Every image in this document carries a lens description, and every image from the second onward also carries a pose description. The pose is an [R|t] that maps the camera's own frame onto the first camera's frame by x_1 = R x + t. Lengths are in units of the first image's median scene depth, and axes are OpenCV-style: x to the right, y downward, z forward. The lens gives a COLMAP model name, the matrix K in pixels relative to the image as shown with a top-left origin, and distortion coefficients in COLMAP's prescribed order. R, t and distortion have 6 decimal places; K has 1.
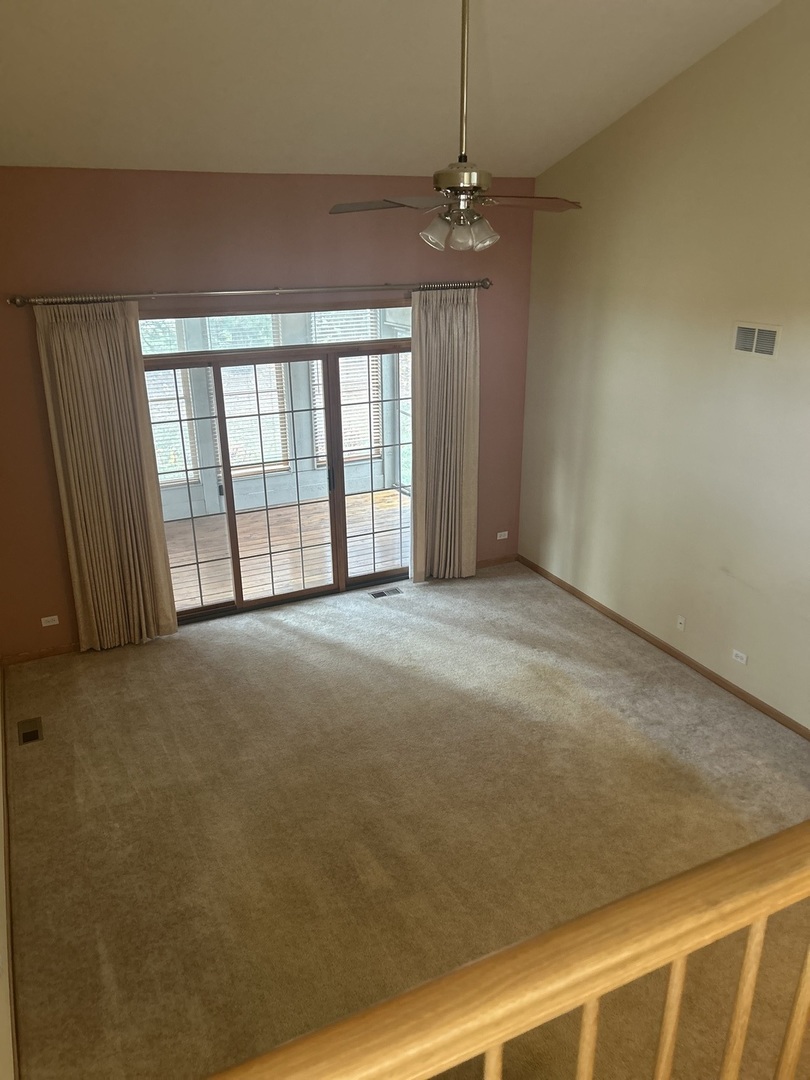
lens RADIAL K [[808.1, 0, 408.2], [0, 808.1, 547.2], [0, 0, 1]] dist [0.066780, -0.076982]
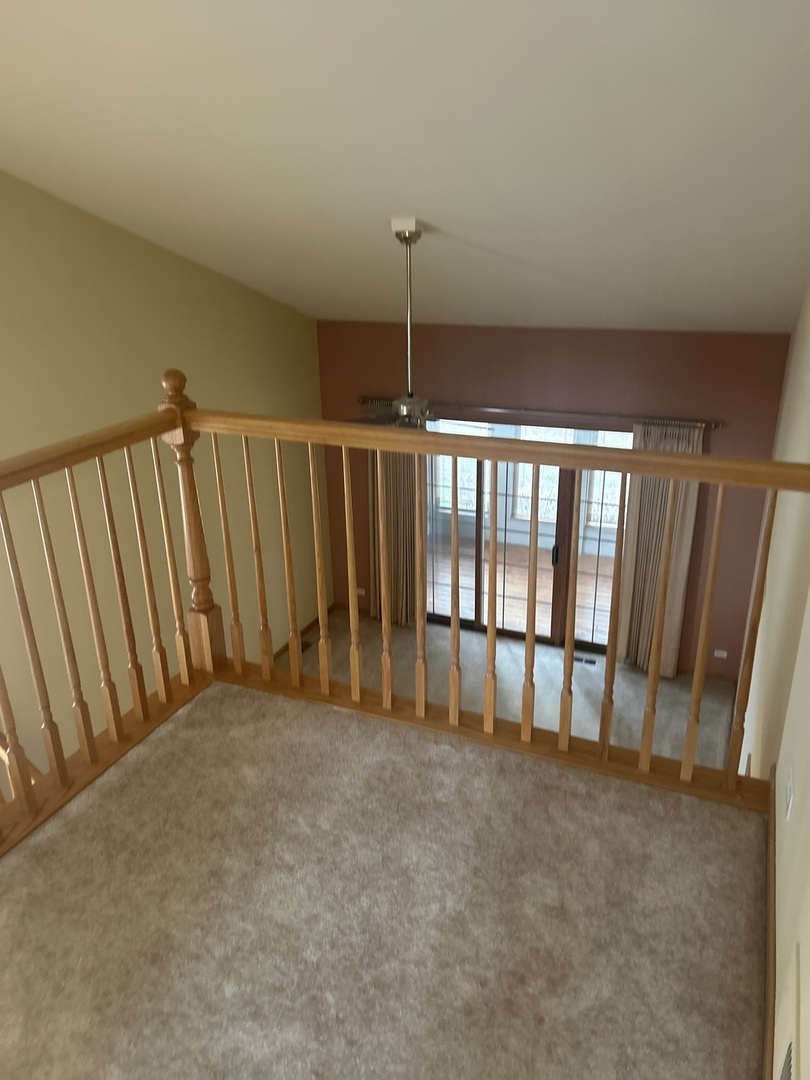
lens RADIAL K [[808.1, 0, 410.5], [0, 808.1, 540.9], [0, 0, 1]] dist [0.066780, -0.076982]
pose [[0.648768, 0.283903, -0.706045, 0.664923], [-0.269146, 0.953439, 0.136068, -0.225680], [0.711801, 0.101753, 0.694972, -0.017377]]
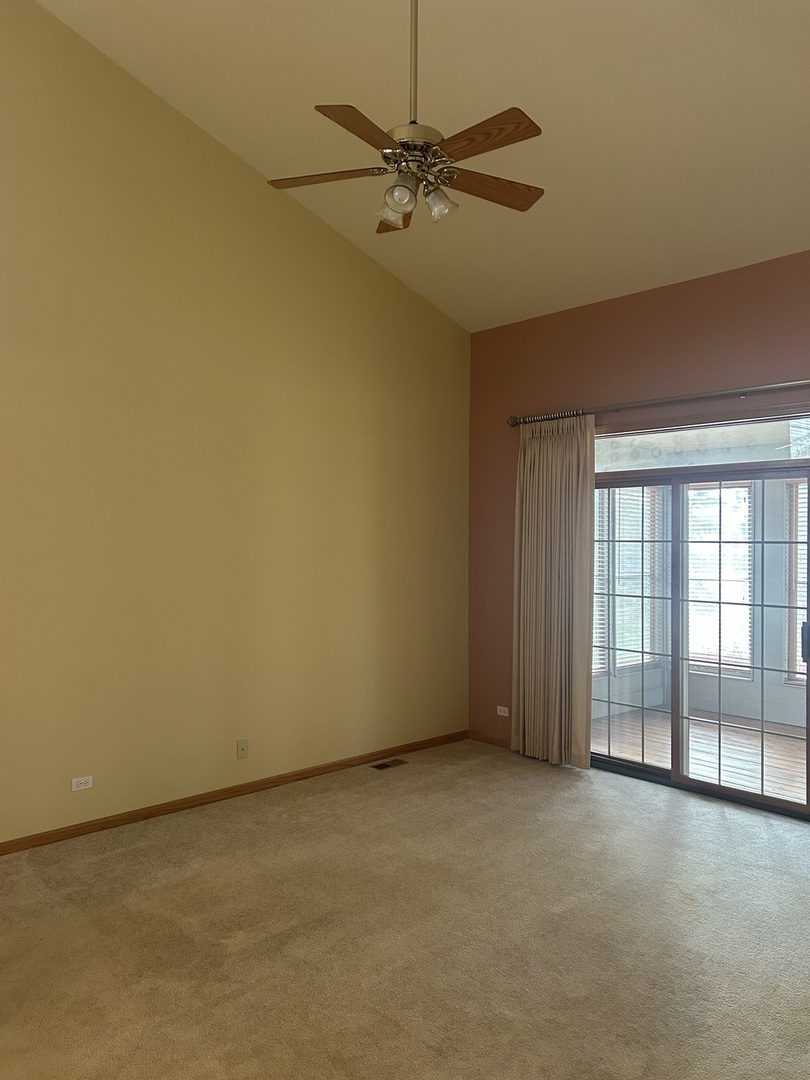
lens RADIAL K [[808.1, 0, 401.1], [0, 808.1, 540.7], [0, 0, 1]] dist [0.066780, -0.076982]
pose [[0.290526, 0.014404, -0.956759, 0.512106], [-0.357710, 0.929025, -0.094635, 0.029129], [0.887490, 0.369736, 0.275058, 0.485679]]
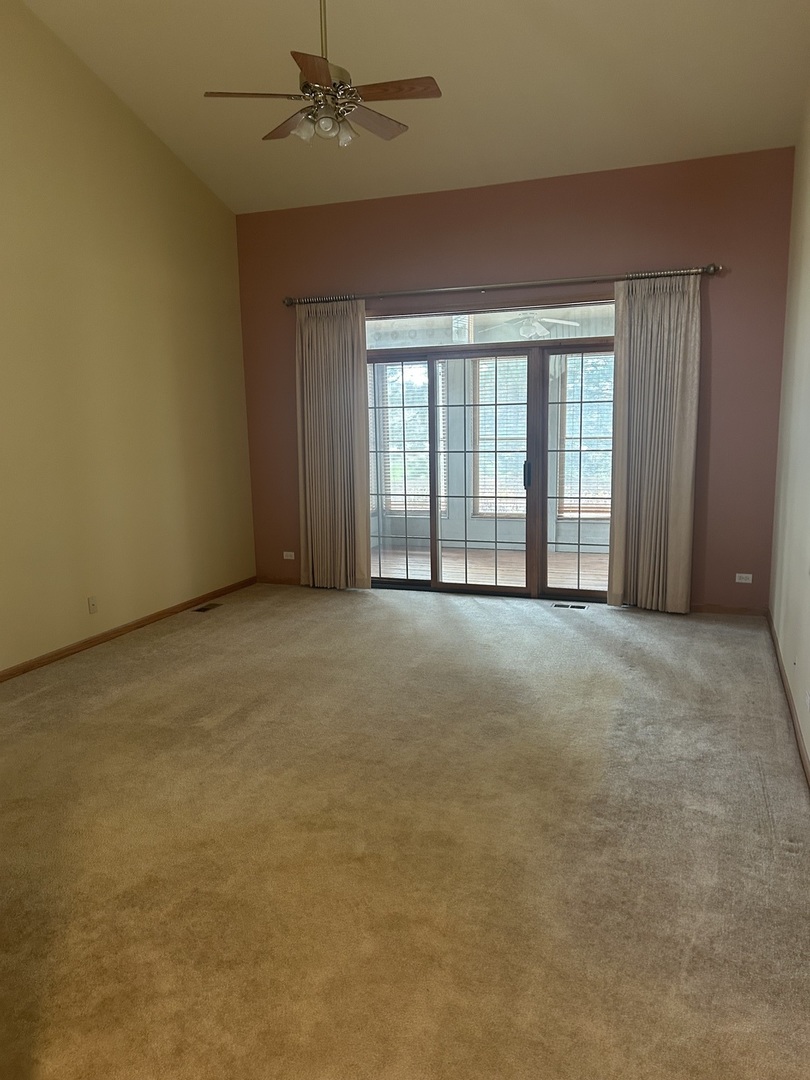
lens RADIAL K [[808.1, 0, 404.2], [0, 808.1, 546.7], [0, 0, 1]] dist [0.066780, -0.076982]
pose [[0.687181, 0.116075, -0.717153, 0.561153], [-0.253265, 0.963501, -0.086732, 0.134390], [0.680911, 0.241231, 0.691497, 0.238685]]
